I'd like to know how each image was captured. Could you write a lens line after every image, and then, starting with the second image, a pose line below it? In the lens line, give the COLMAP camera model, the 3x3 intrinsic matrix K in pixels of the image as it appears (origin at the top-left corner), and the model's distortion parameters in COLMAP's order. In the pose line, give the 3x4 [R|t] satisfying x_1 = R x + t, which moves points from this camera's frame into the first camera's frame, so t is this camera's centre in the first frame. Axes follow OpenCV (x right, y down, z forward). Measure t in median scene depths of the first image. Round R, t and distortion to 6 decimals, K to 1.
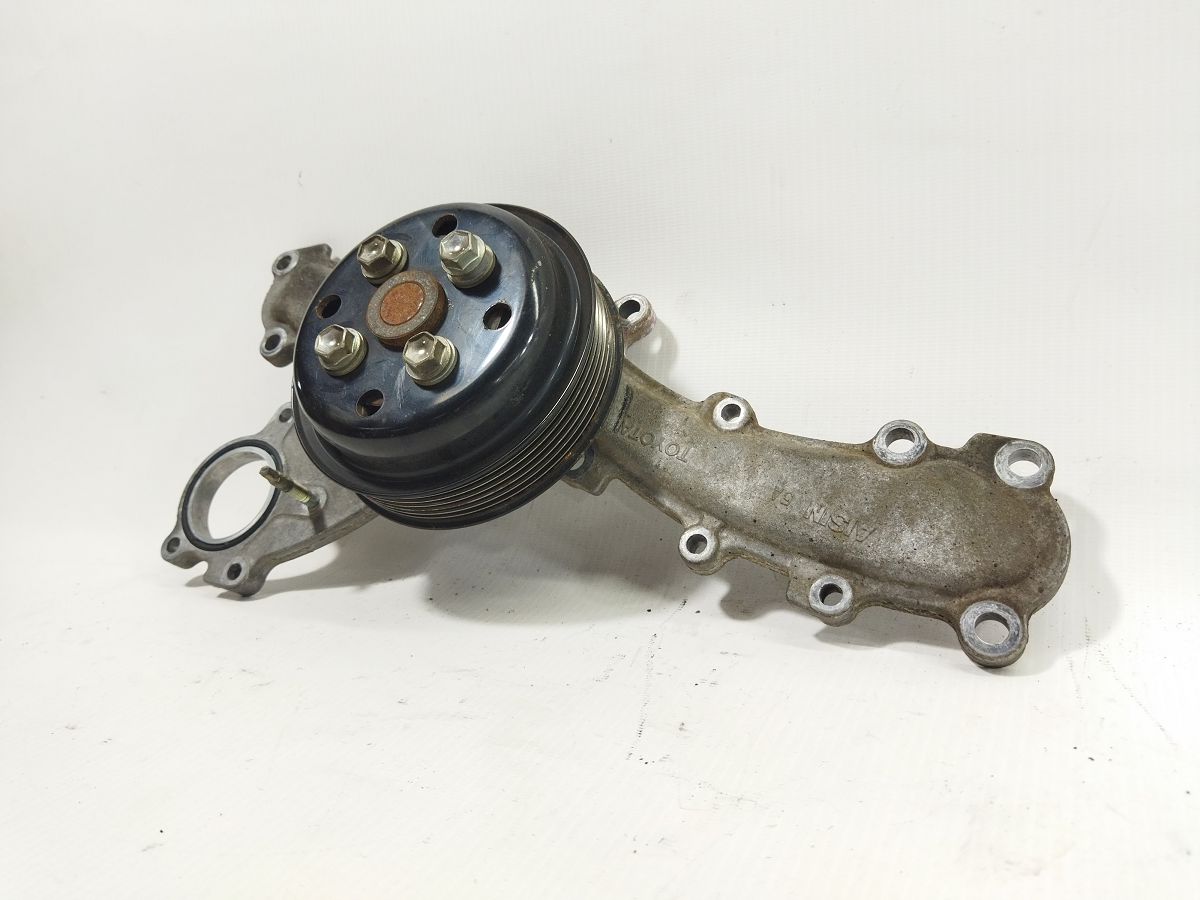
lens RADIAL K [[939.6, 0, 599.8], [0, 939.6, 450.2], [0, 0, 1]] dist [0.038601, -0.006196]
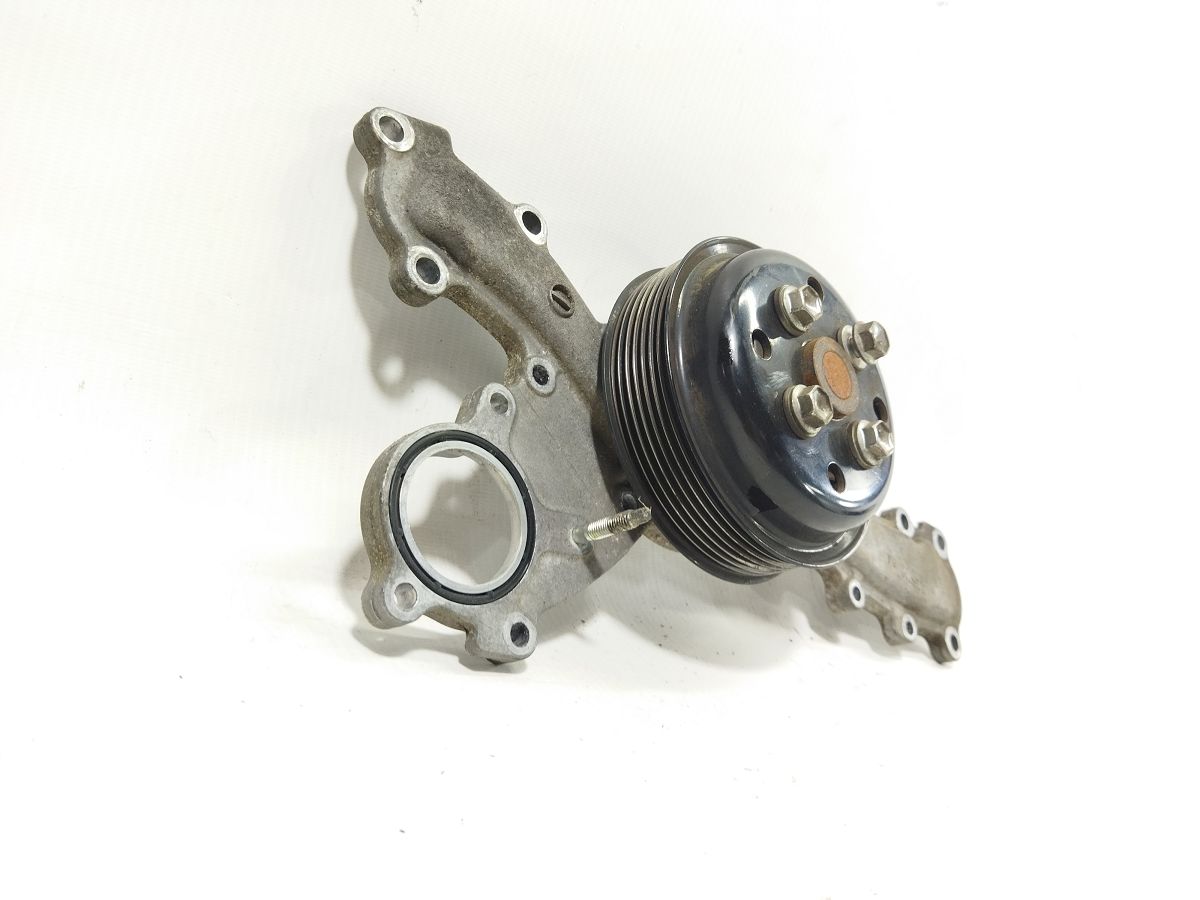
lens RADIAL K [[939.6, 0, 598.6], [0, 939.6, 448.3], [0, 0, 1]] dist [0.038601, -0.006196]
pose [[0.396857, 0.066700, 0.915454, -1.020784], [-0.225151, 0.973960, 0.026642, -0.042244], [-0.889838, -0.216688, 0.401540, 0.677767]]
